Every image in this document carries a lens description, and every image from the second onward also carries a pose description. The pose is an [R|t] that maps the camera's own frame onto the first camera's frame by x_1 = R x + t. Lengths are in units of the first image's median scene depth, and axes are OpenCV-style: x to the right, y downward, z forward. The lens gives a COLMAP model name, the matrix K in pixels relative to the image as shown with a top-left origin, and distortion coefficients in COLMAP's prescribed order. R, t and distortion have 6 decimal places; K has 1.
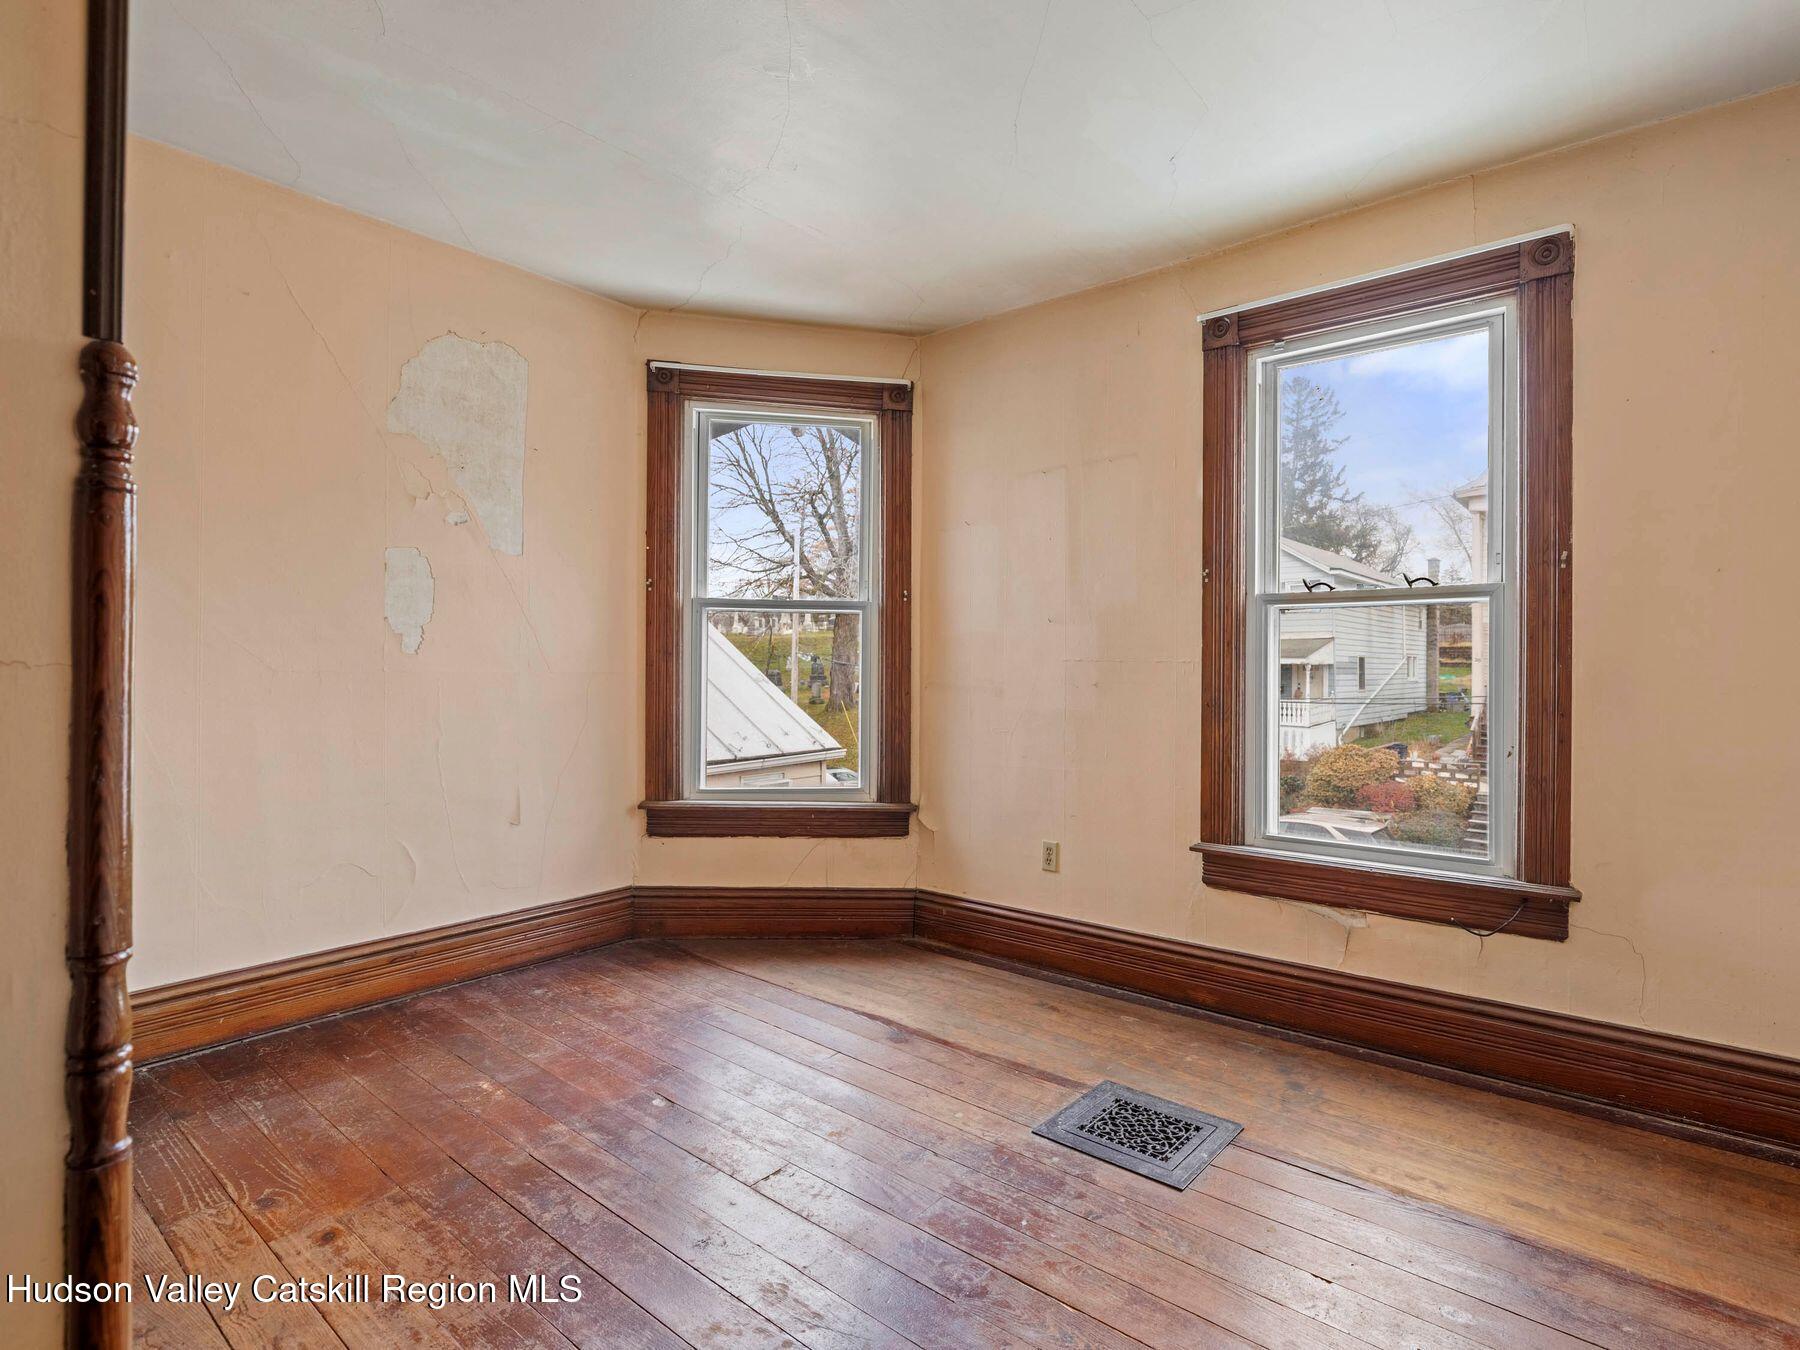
lens RADIAL K [[973.8, 0, 1050.7], [0, 973.8, 666.1], [0, 0, 1]] dist [-0.005873, 0.000754]
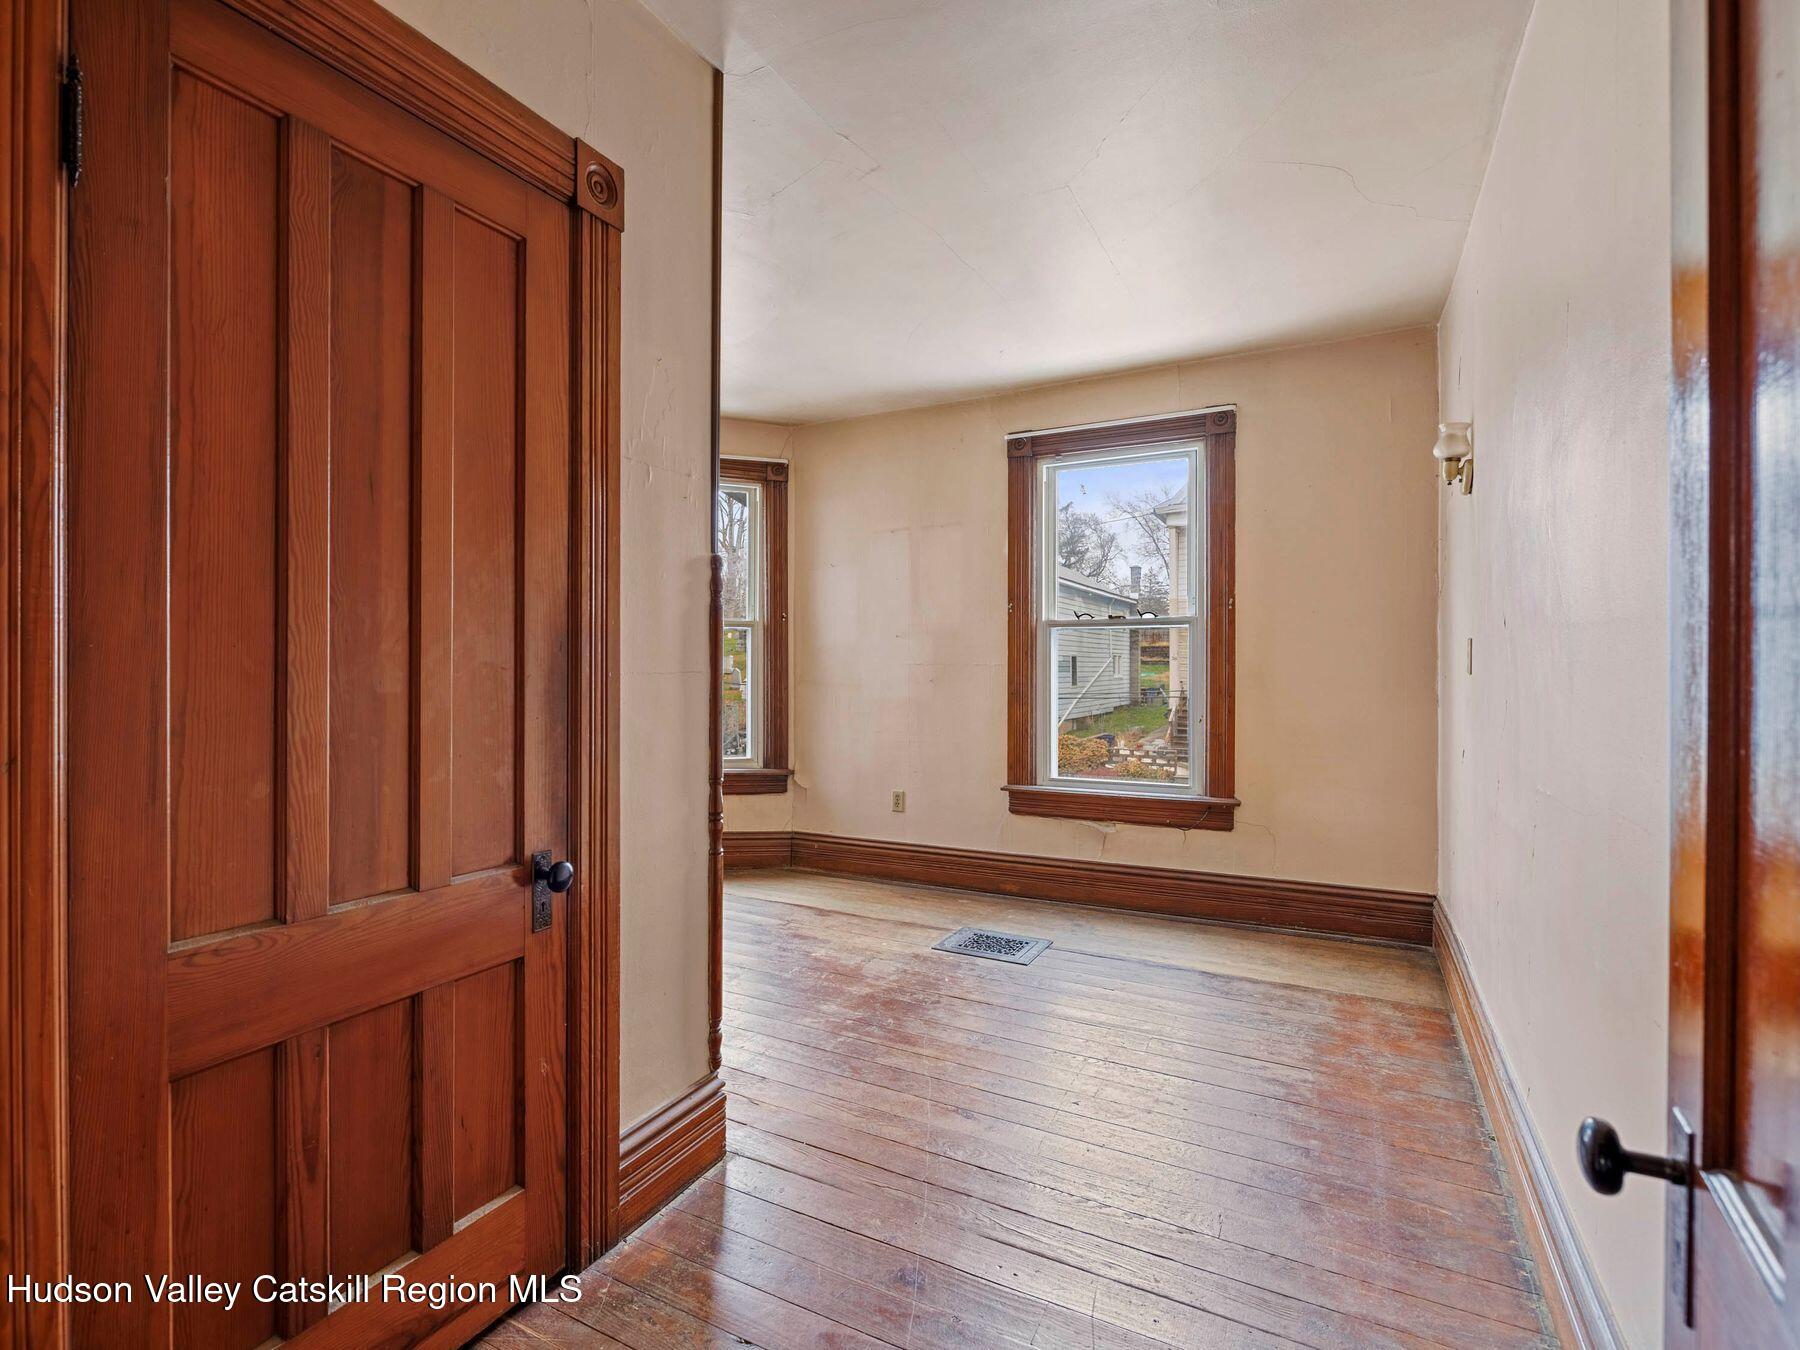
lens RADIAL K [[954.3, 0, 927.0], [0, 954.3, 672.1], [0, 0, 1]] dist [-0.003122, 0.001186]
pose [[0.987068, -0.006048, 0.160190, -0.204755], [0.004887, 0.999959, 0.007637, -0.005169], [-0.160229, -0.006755, 0.987057, -0.436769]]
